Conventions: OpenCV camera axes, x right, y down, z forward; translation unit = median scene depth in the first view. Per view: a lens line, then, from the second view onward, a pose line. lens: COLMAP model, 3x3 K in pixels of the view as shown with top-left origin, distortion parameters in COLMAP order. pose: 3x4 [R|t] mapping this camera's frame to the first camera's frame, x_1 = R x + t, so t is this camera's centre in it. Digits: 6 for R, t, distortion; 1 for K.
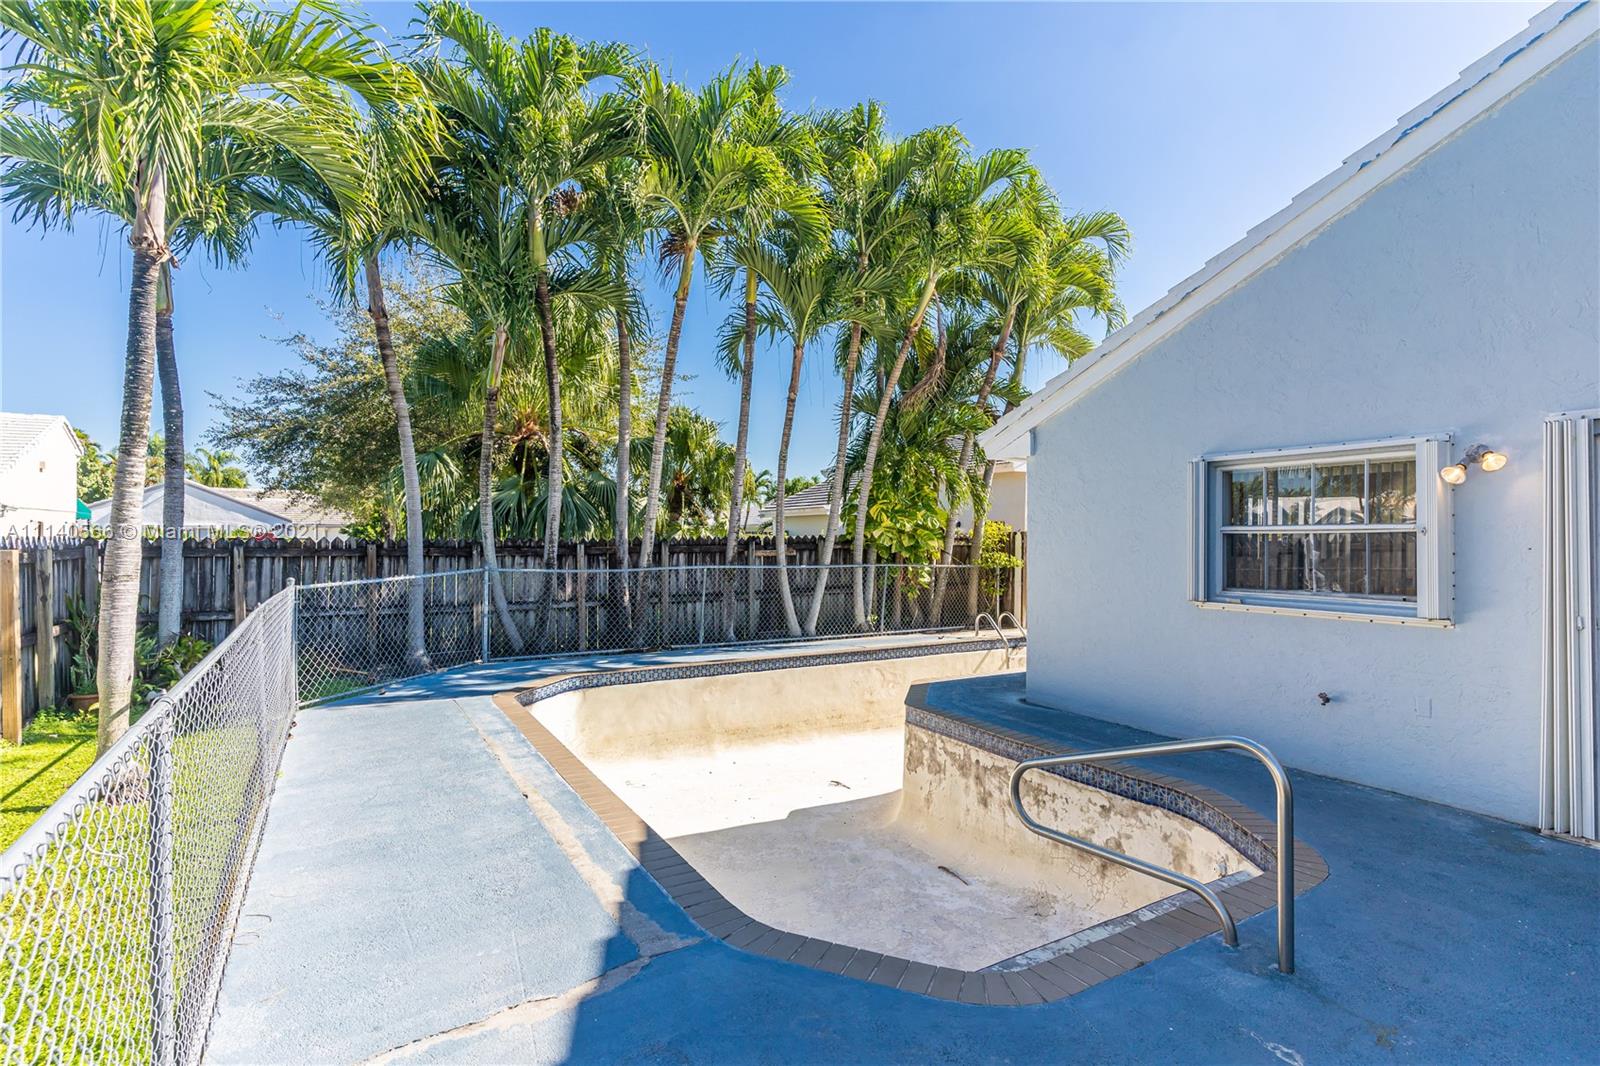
lens RADIAL K [[776.3, 0, 803.4], [0, 776.3, 536.4], [0, 0, 1]] dist [0.004702, -0.001813]
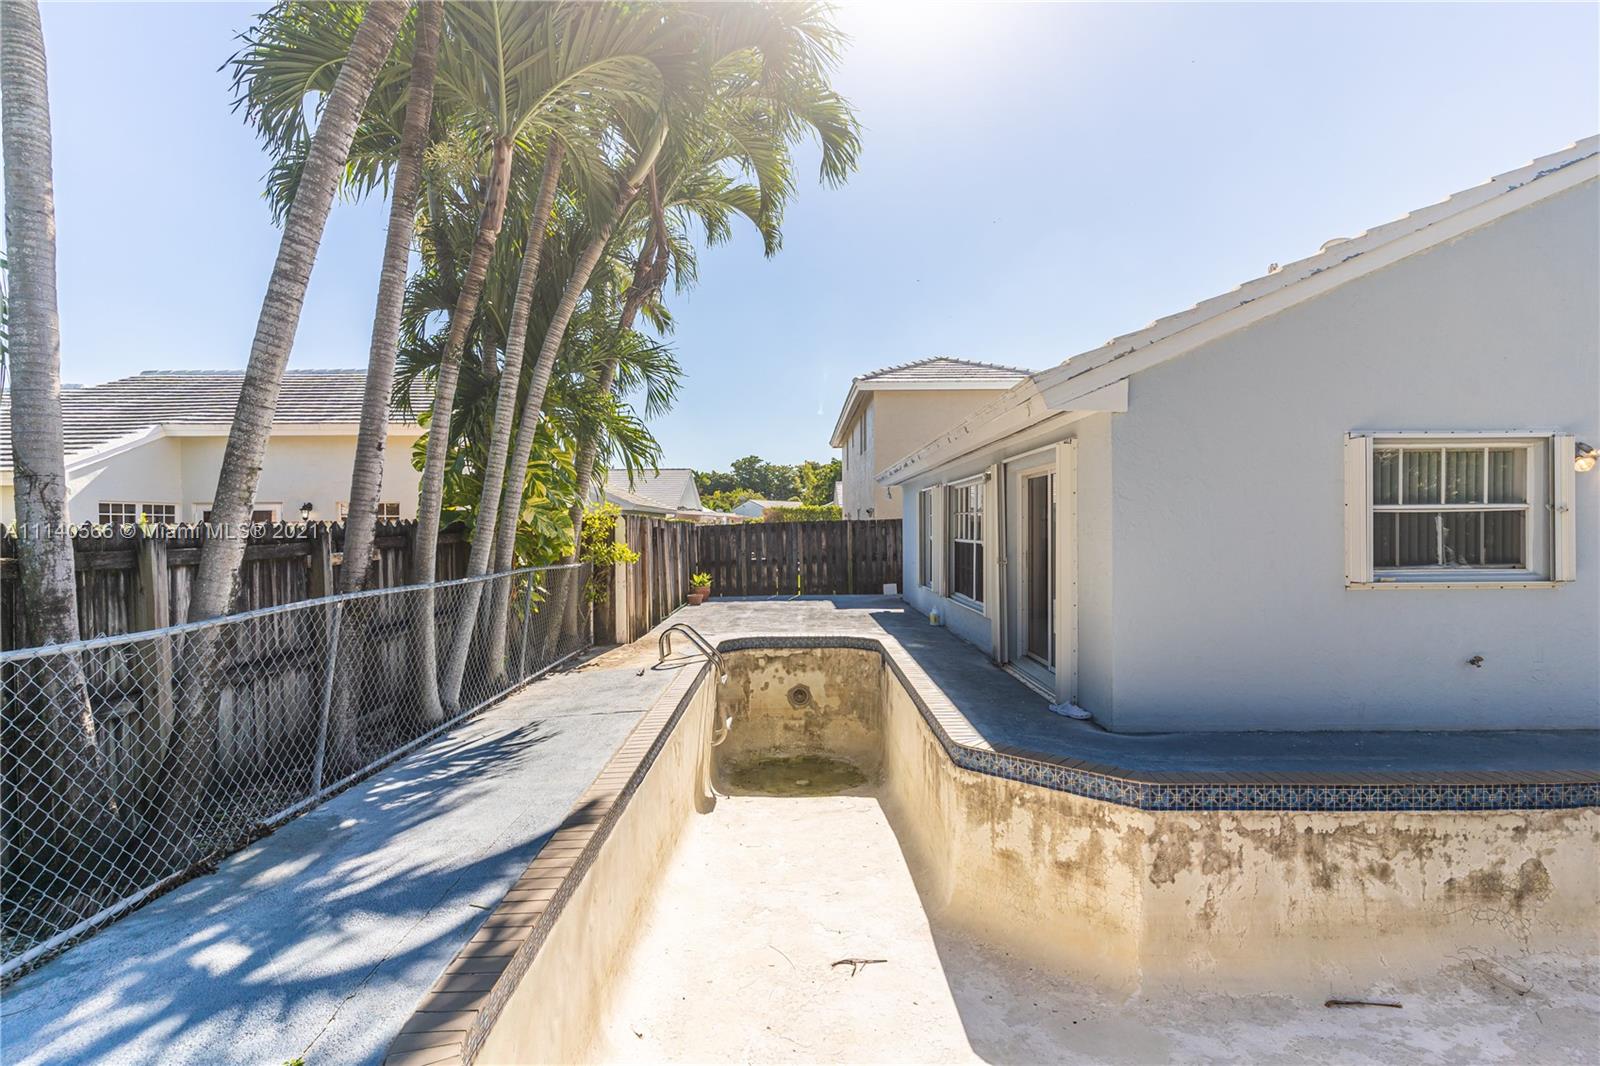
lens RADIAL K [[776.3, 0, 806.3], [0, 776.3, 530.8], [0, 0, 1]] dist [0.004702, -0.001813]
pose [[0.499686, -0.016200, 0.866055, -0.630885], [0.007067, 0.999868, 0.014625, 0.000196], [-0.866178, -0.001187, 0.499734, 1.054970]]
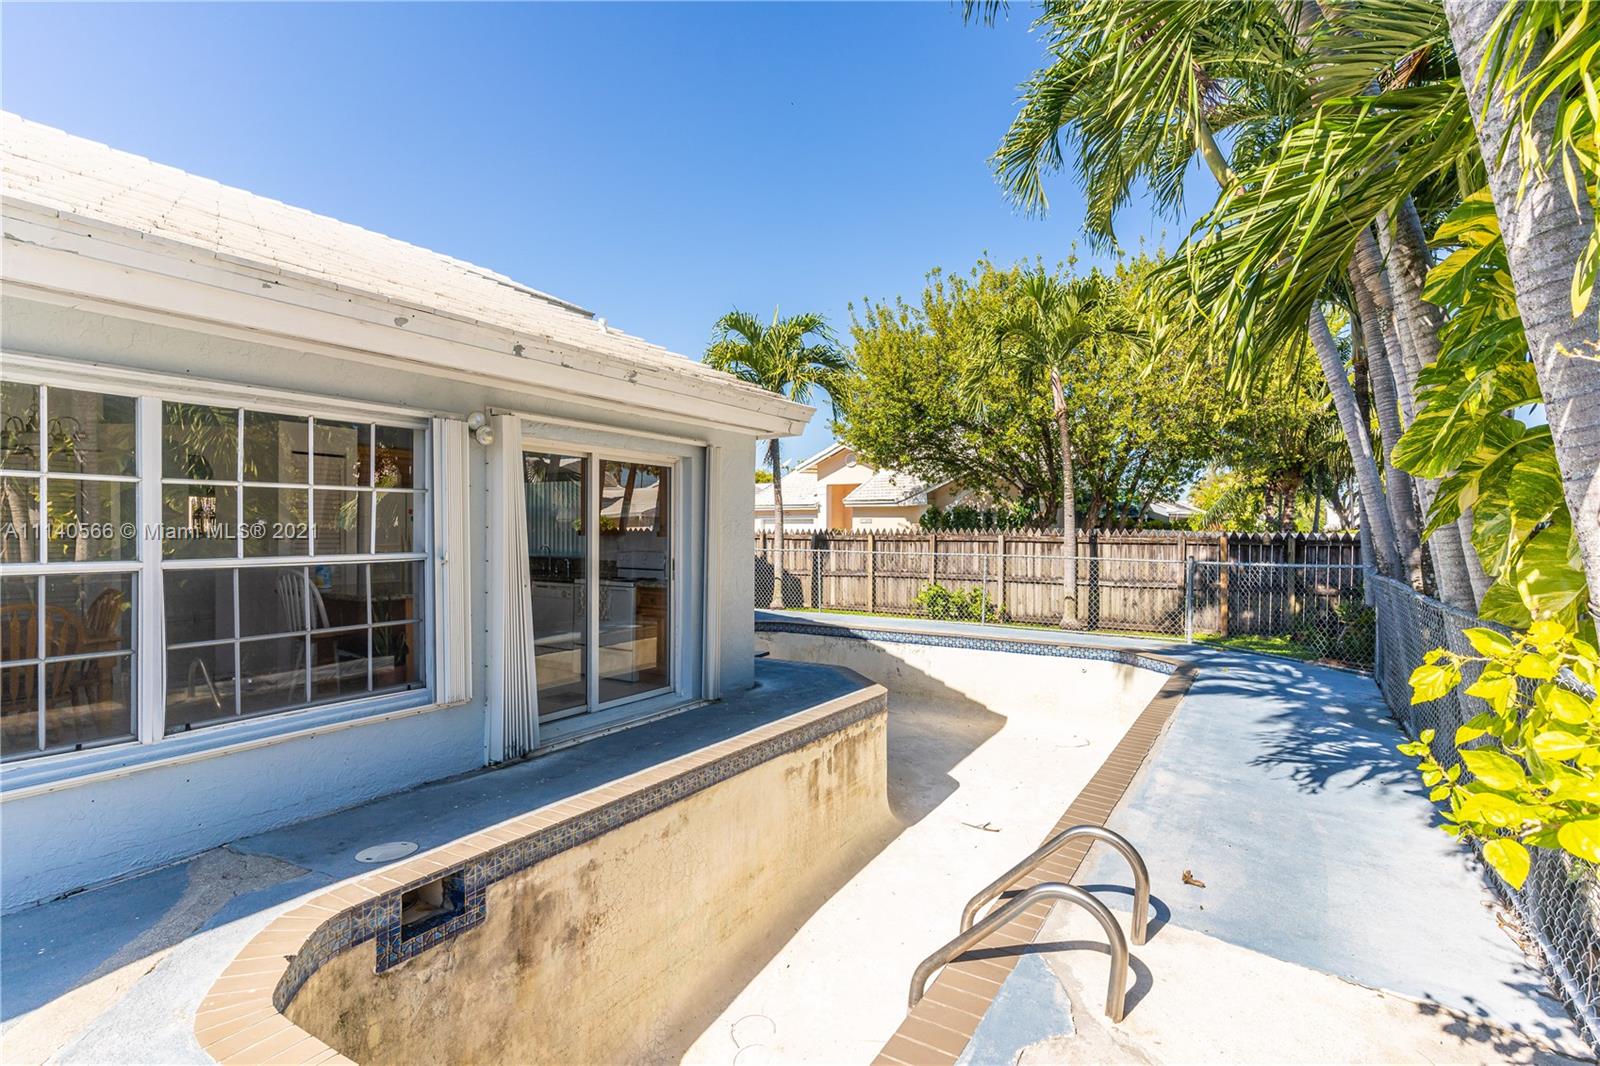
lens RADIAL K [[776.3, 0, 796.4], [0, 776.3, 535.2], [0, 0, 1]] dist [0.004702, -0.001813]
pose [[-0.890271, -0.010269, -0.455315, 0.826125], [-0.011878, 0.999929, 0.000671, 0.022140], [0.455276, 0.006005, -0.890330, 2.283948]]
